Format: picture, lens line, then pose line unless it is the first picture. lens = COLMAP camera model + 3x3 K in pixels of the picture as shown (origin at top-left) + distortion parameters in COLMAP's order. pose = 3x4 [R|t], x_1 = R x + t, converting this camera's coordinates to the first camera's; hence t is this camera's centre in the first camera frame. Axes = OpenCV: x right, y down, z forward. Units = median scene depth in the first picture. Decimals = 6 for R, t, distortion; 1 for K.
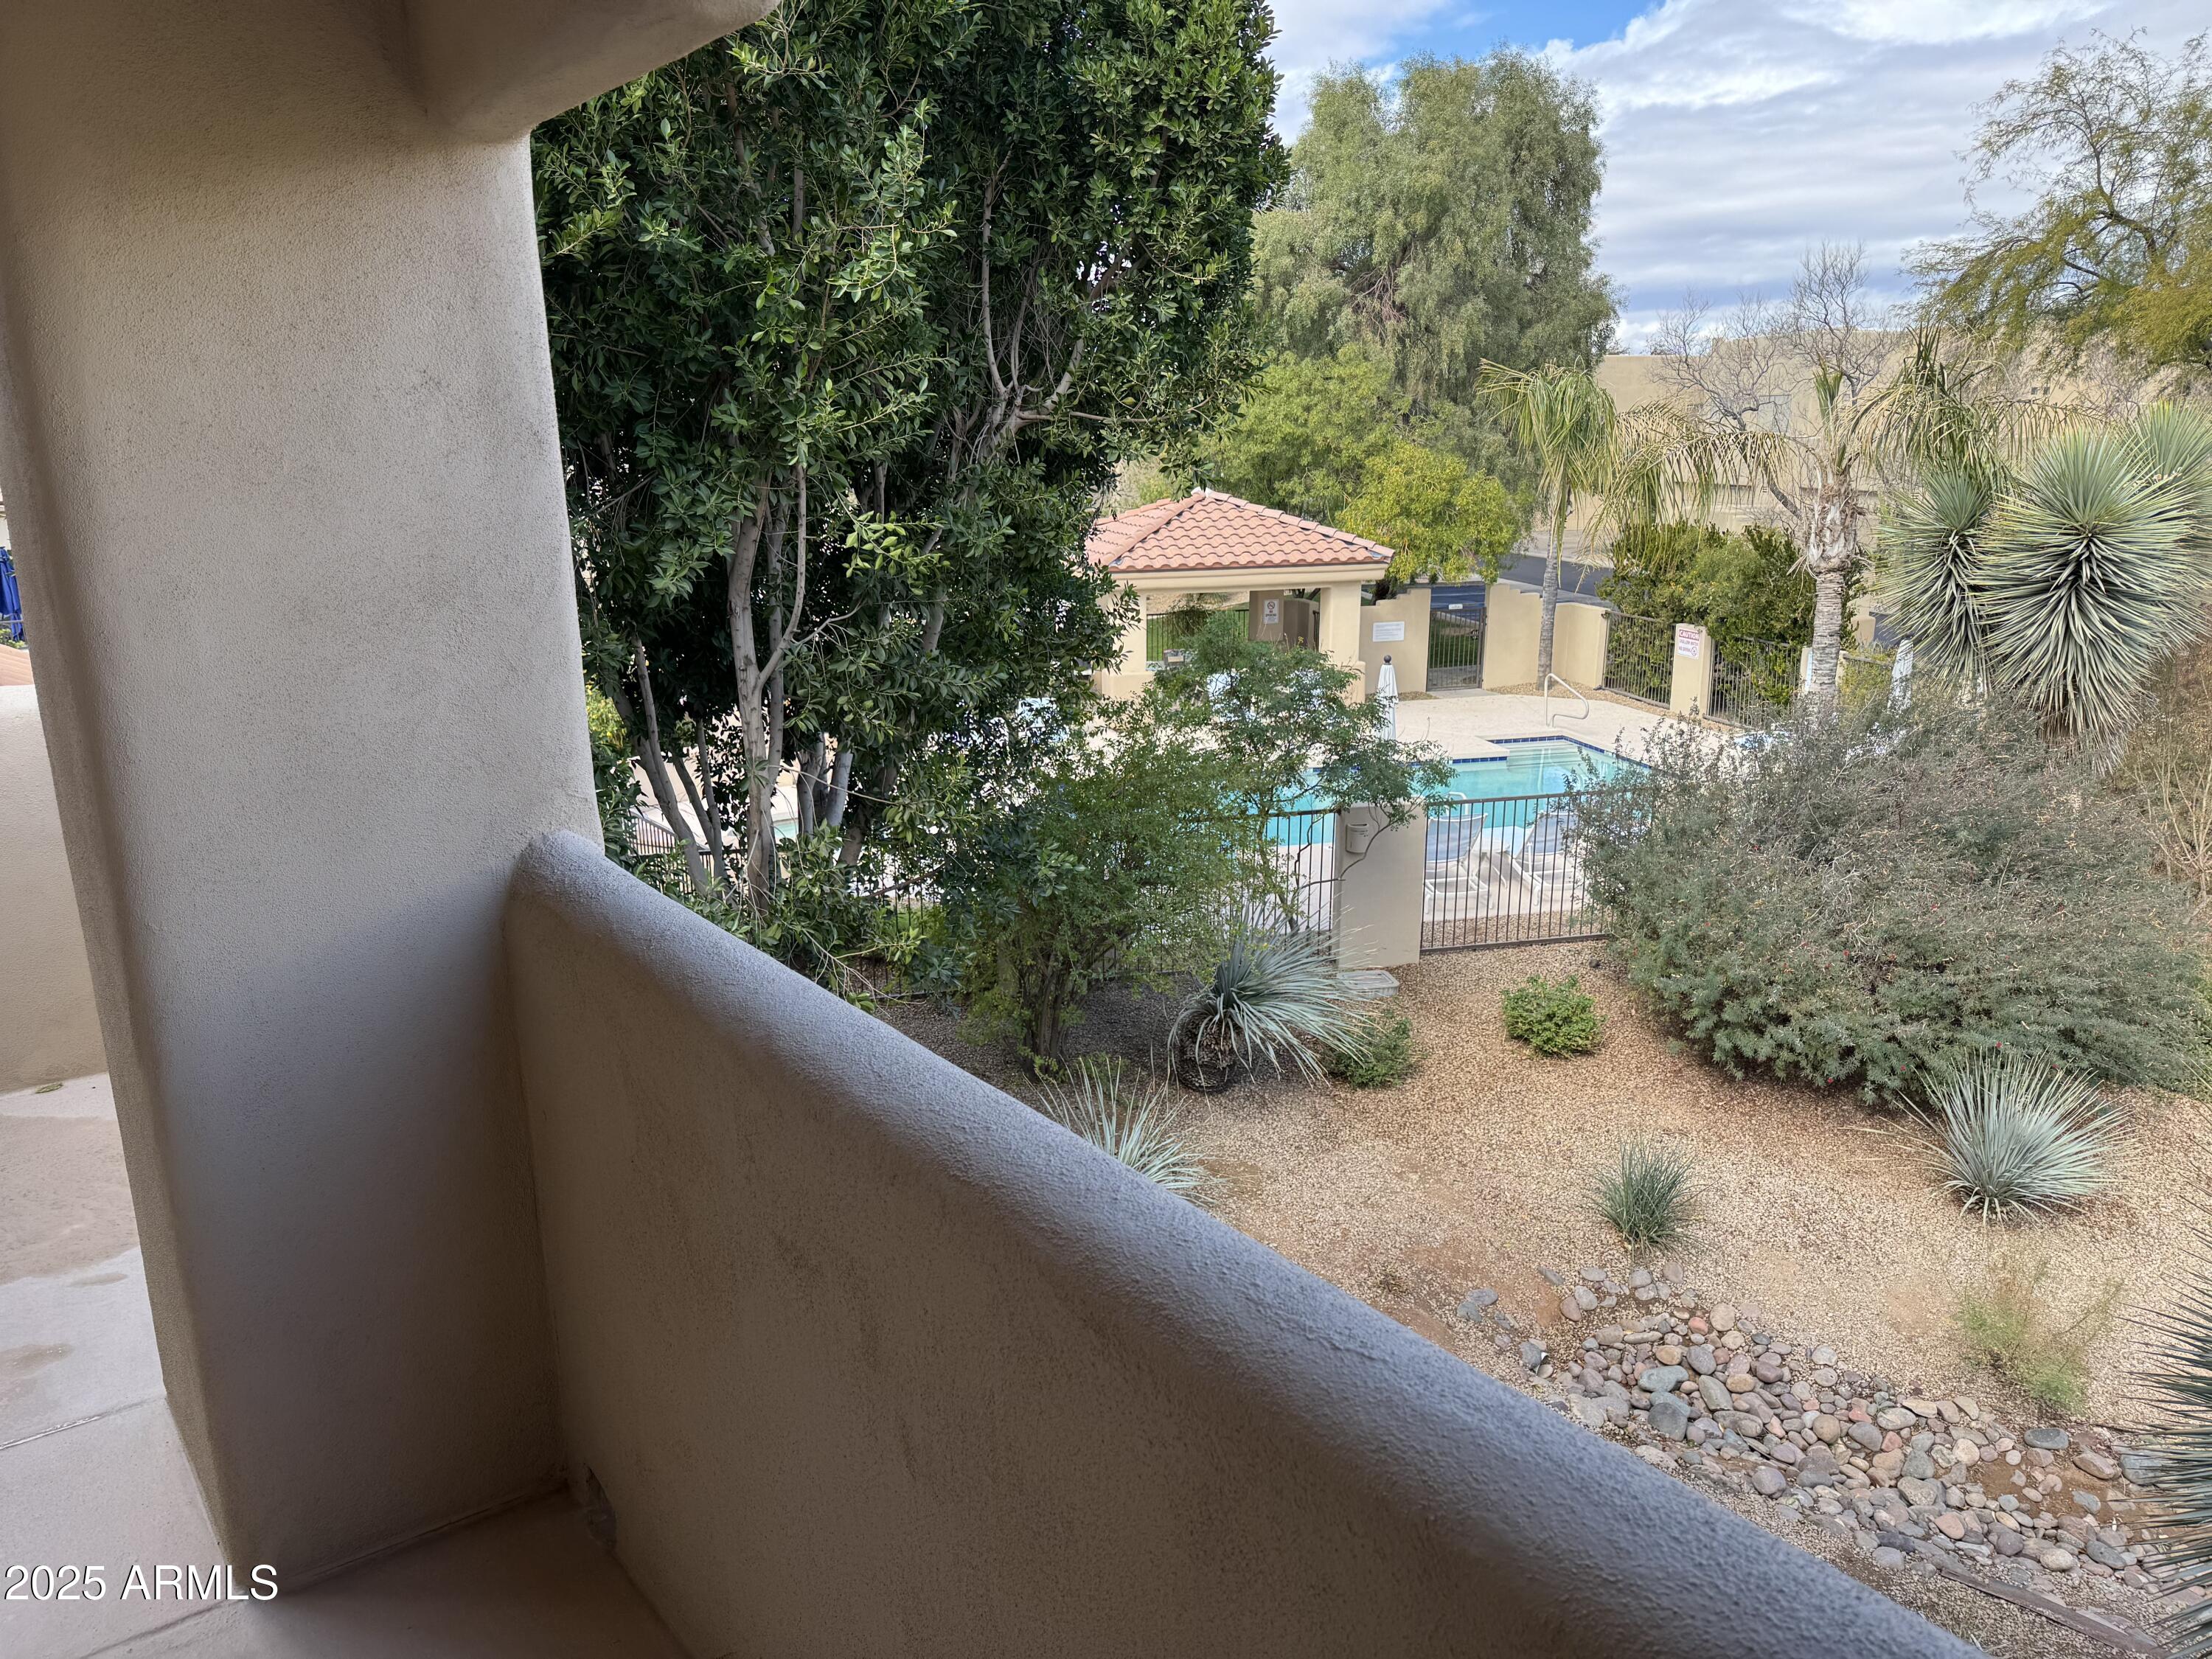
lens RADIAL K [[1570.5, 0, 1106.1], [0, 1570.5, 869.2], [0, 0, 1]] dist [0.015143, -0.021630]
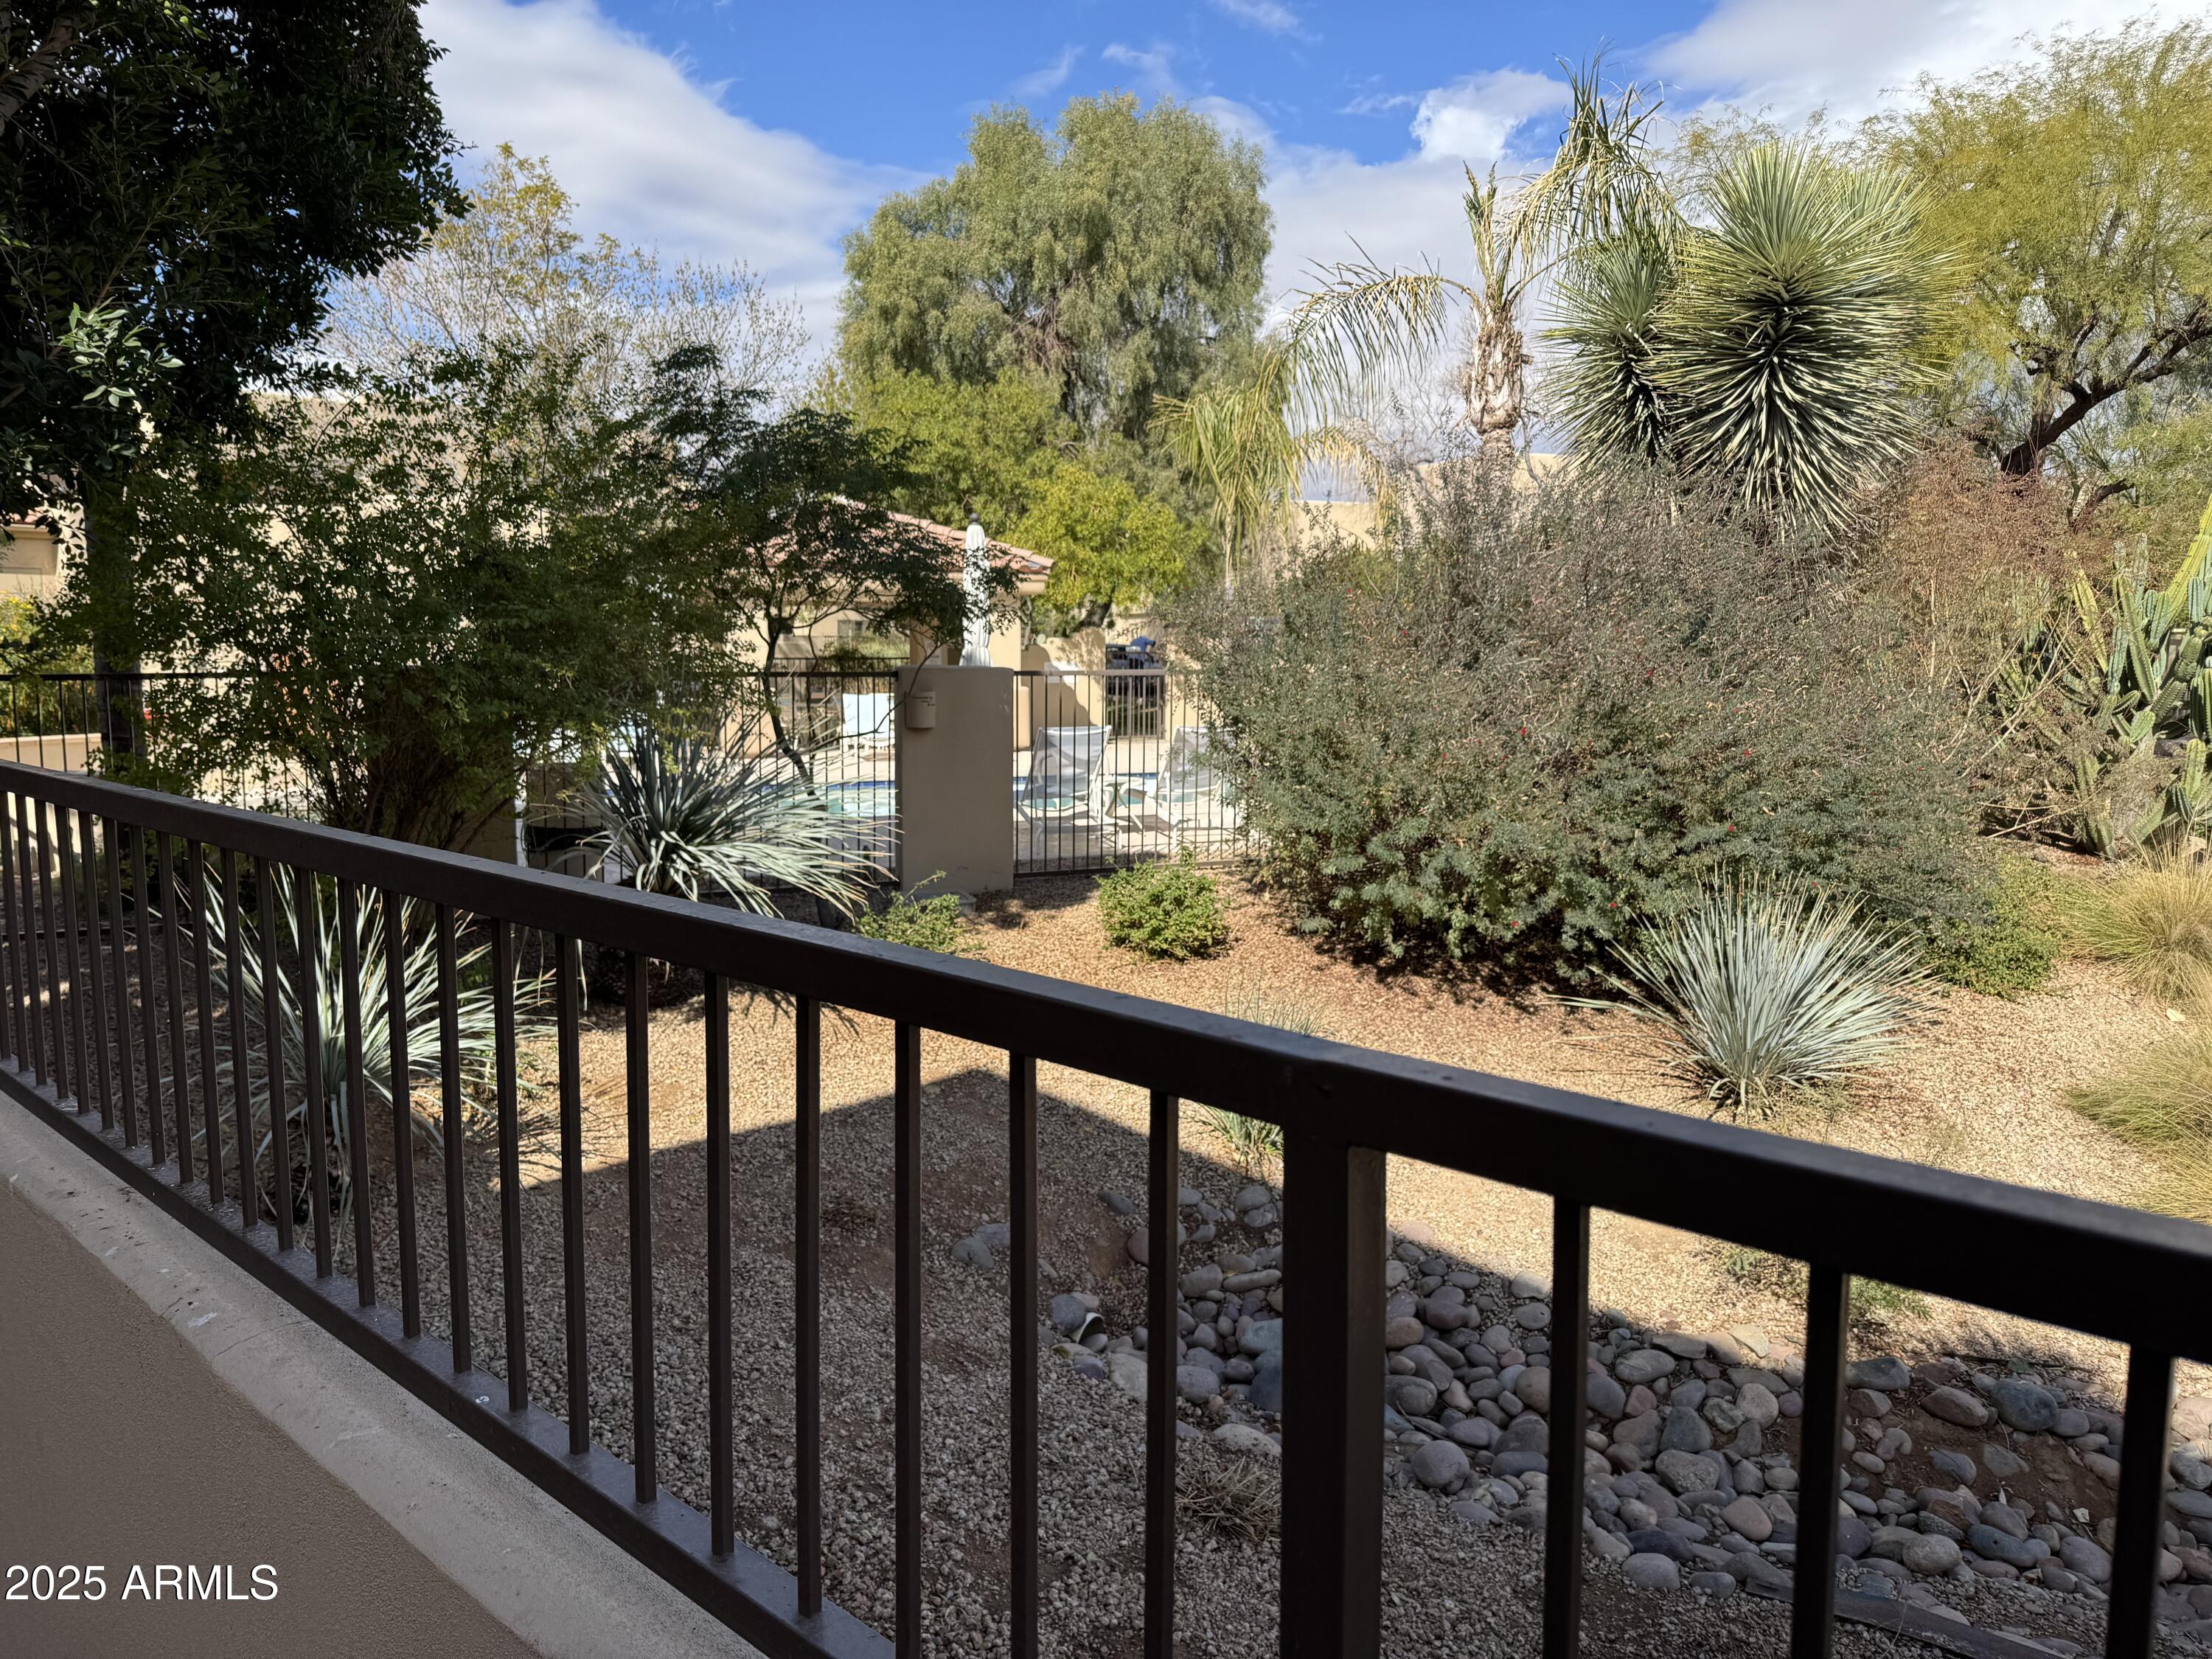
lens RADIAL K [[1576.9, 0, 1113.1], [0, 1576.9, 838.1], [0, 0, 1]] dist [0.048815, -0.073285]
pose [[0.986190, -0.010397, 0.165292, 0.188248], [0.032568, 0.990715, -0.131997, 0.208798], [-0.162385, 0.135557, 0.977372, 0.382759]]
